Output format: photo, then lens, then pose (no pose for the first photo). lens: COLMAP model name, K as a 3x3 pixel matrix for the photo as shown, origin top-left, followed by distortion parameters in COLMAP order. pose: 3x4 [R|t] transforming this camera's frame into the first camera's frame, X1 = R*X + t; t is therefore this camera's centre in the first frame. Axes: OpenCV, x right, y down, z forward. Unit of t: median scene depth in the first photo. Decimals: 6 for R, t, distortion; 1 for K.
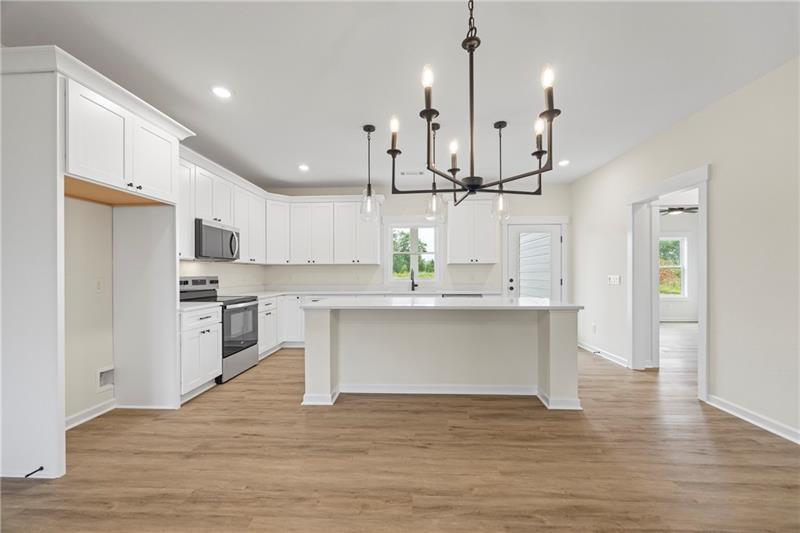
lens RADIAL K [[319.7, 0, 399.4], [0, 319.7, 274.1], [0, 0, 1]] dist [-0.002670, -0.000250]
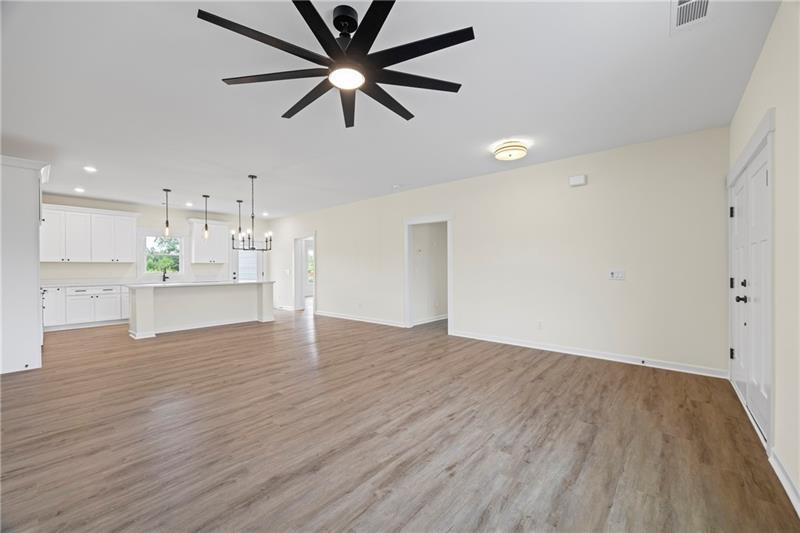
lens RADIAL K [[316.4, 0, 400.5], [0, 316.4, 269.8], [0, 0, 1]] dist [-0.002612, 0.000100]
pose [[0.615096, -0.001899, 0.788450, -0.678000], [0.005514, 0.999983, -0.001893, 0.012962], [-0.788433, 0.005511, 0.615096, -1.140336]]
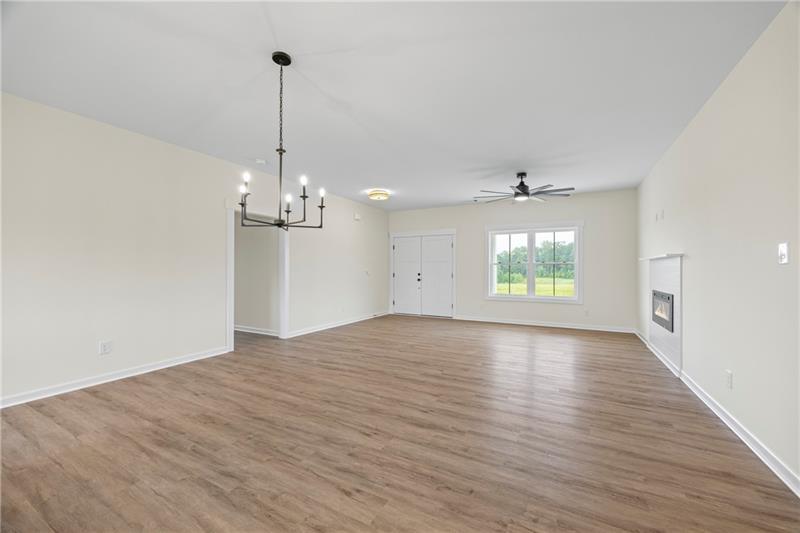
lens RADIAL K [[316.4, 0, 400.5], [0, 316.4, 269.8], [0, 0, 1]] dist [-0.002612, 0.000100]
pose [[-0.901392, 0.003463, 0.432990, -0.429915], [0.006604, 0.999962, 0.005751, -0.000439], [-0.432954, 0.008043, -0.901380, 0.815839]]
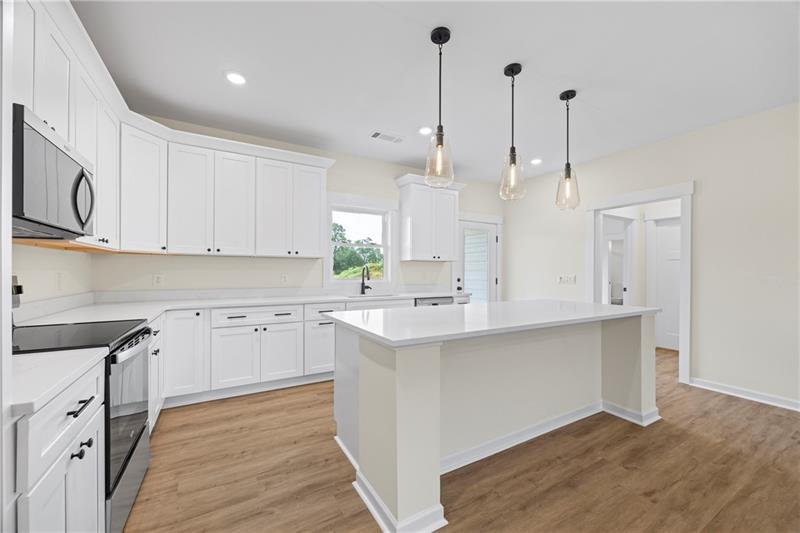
lens RADIAL K [[316.4, 0, 400.5], [0, 316.4, 269.8], [0, 0, 1]] dist [-0.002612, 0.000100]
pose [[0.840149, 0.010551, 0.542254, -0.467590], [-0.006575, 0.999935, -0.009269, 0.000013], [-0.542316, 0.004222, 0.840164, 0.507721]]
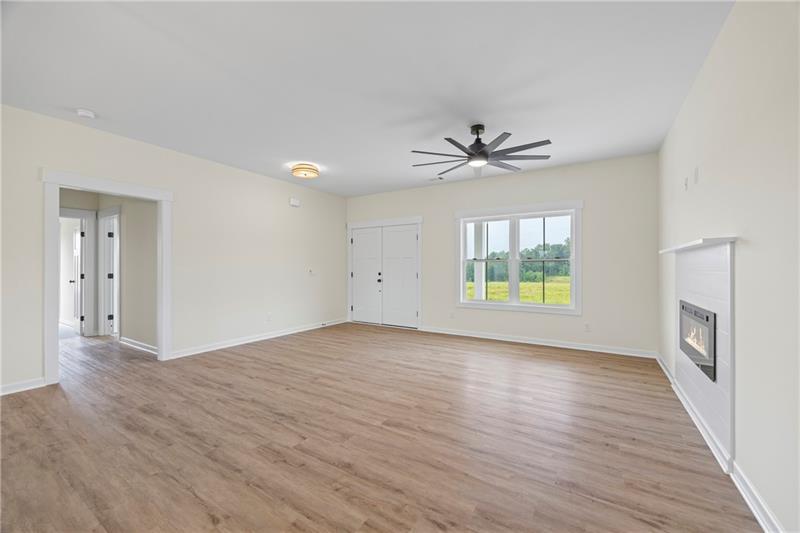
lens RADIAL K [[318.2, 0, 400.0], [0, 318.2, 266.5], [0, 0, 1]] dist [-0.003229, -0.000376]
pose [[-0.871947, 0.006664, 0.489554, -0.575980], [0.008105, 0.999967, 0.000823, 0.003486], [-0.489533, 0.004685, -0.871972, 0.253798]]
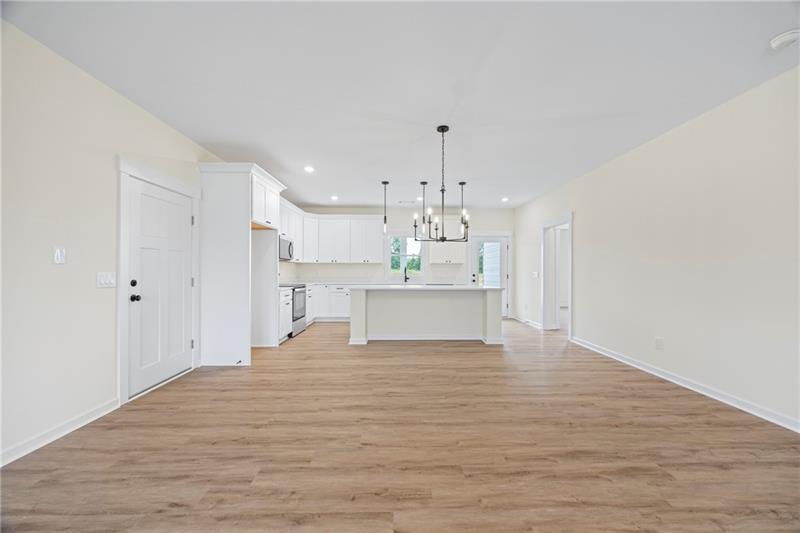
lens RADIAL K [[314.2, 0, 400.8], [0, 314.2, 268.3], [0, 0, 1]] dist [-0.001398, -0.000014]
pose [[0.997646, 0.007051, 0.068210, -0.118701], [-0.006430, 0.999936, -0.009327, 0.005907], [-0.068272, 0.008866, 0.997627, -0.621274]]
